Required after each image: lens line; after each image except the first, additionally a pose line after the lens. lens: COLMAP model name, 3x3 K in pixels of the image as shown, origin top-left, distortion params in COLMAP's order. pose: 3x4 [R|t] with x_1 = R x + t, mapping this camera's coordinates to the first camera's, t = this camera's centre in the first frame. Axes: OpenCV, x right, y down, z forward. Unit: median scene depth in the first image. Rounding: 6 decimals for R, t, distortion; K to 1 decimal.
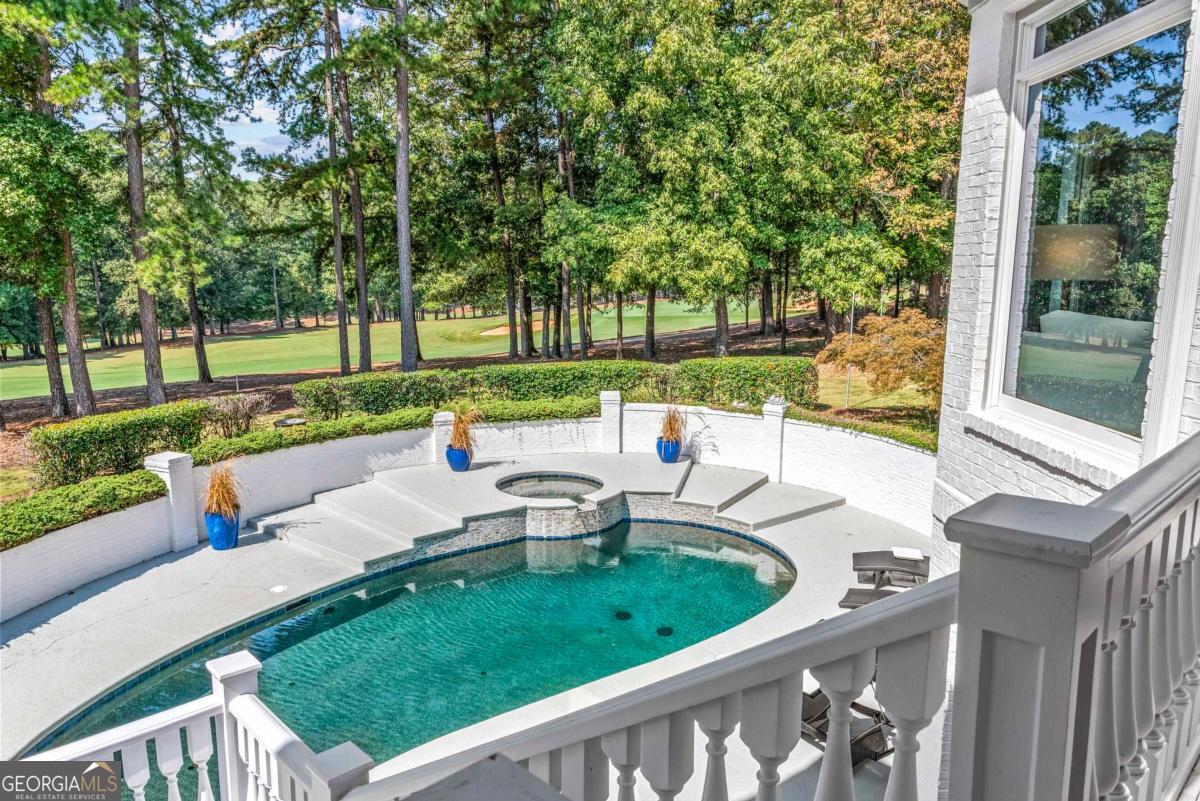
lens RADIAL K [[812.6, 0, 600.0], [0, 812.6, 400.5], [0, 0, 1]] dist [-0.009468, -0.000749]
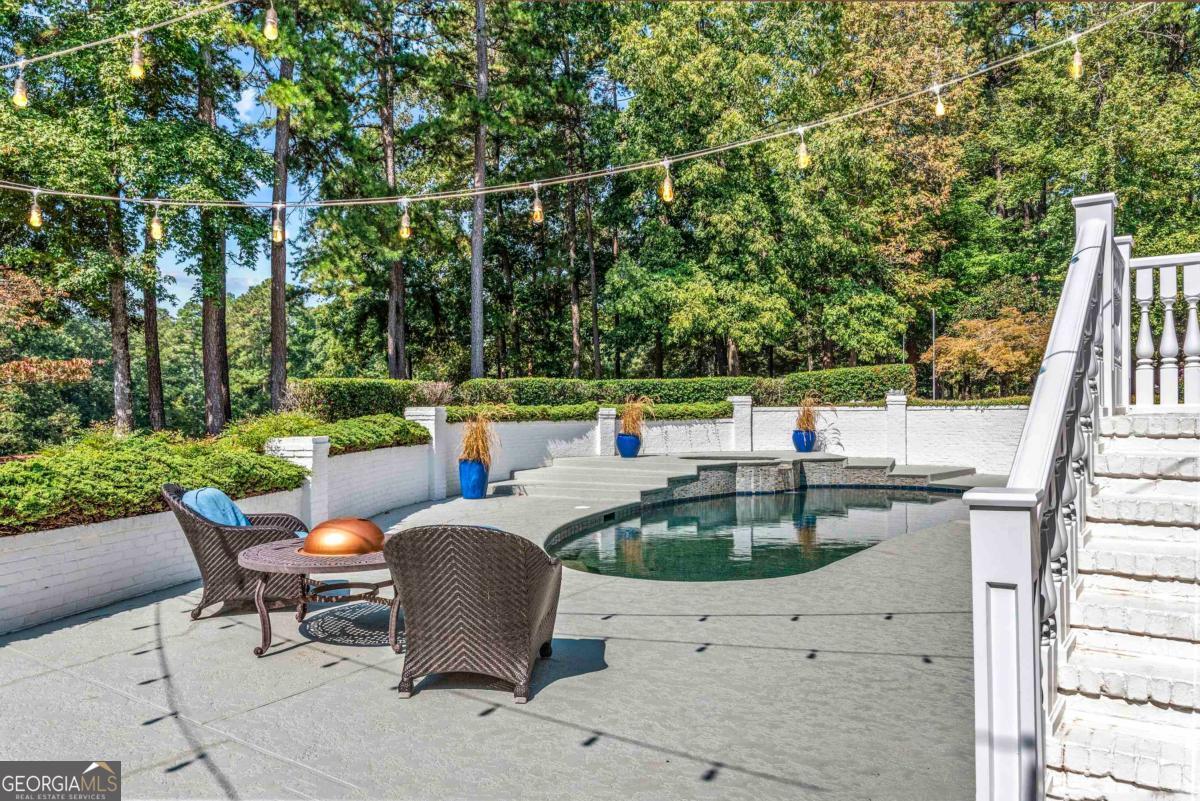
lens RADIAL K [[812.6, 0, 600.0], [0, 812.6, 400.5], [0, 0, 1]] dist [-0.009468, -0.000749]
pose [[0.986617, -0.007690, 0.162874, -0.352794], [0.036937, 0.983461, -0.177312, 0.184011], [-0.158817, 0.180955, 0.970584, -0.033837]]
